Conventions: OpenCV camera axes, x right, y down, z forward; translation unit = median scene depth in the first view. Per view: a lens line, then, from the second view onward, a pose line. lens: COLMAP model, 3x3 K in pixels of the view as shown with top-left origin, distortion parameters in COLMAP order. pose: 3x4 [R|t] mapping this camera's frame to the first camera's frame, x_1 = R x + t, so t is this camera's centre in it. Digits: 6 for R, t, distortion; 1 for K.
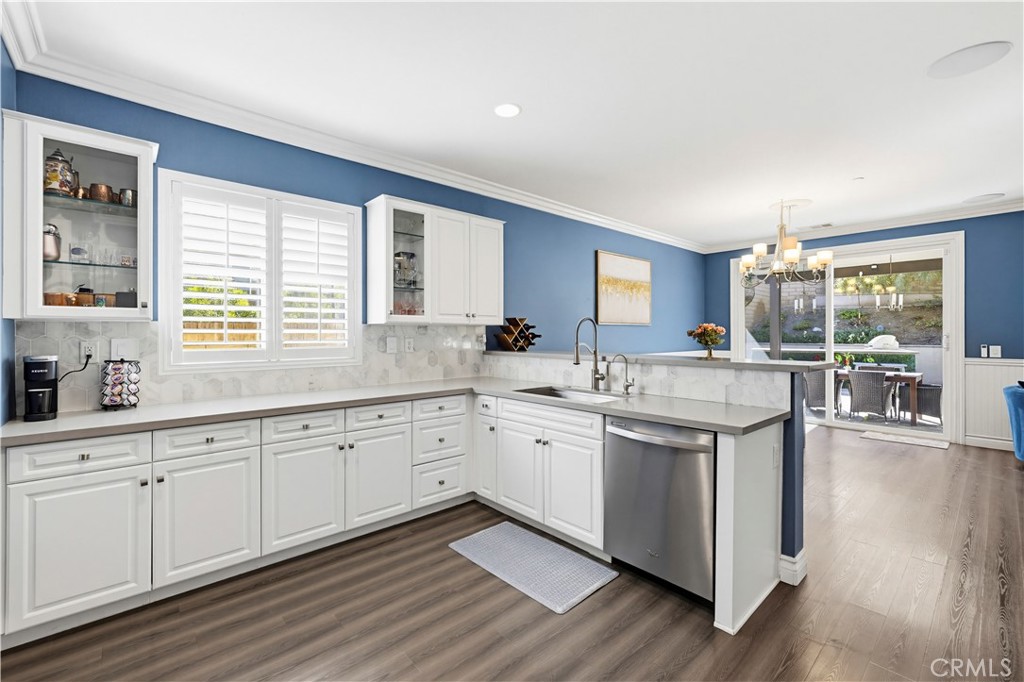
lens RADIAL K [[439.8, 0, 499.1], [0, 439.8, 330.8], [0, 0, 1]] dist [-0.000256, -0.000017]
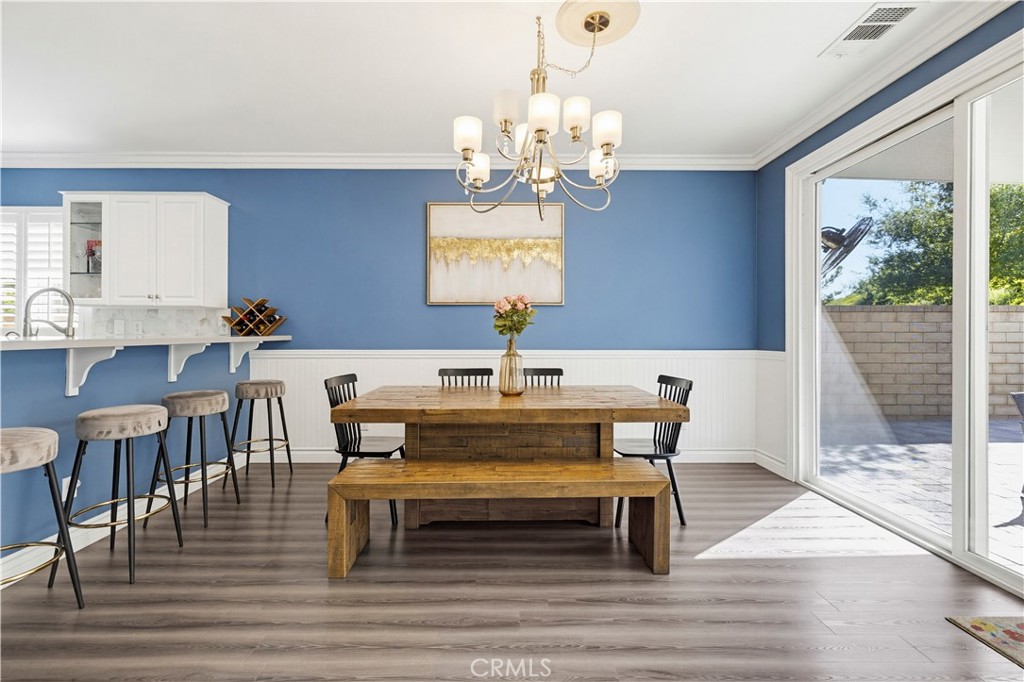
lens RADIAL K [[407.7, 0, 507.7], [0, 407.7, 332.3], [0, 0, 1]] dist [-0.004758, -0.000009]
pose [[0.756688, 0.006235, -0.653746, 0.941167], [0.001481, 0.999936, 0.011251, 0.029196], [0.653774, -0.009482, 0.756630, 0.705118]]
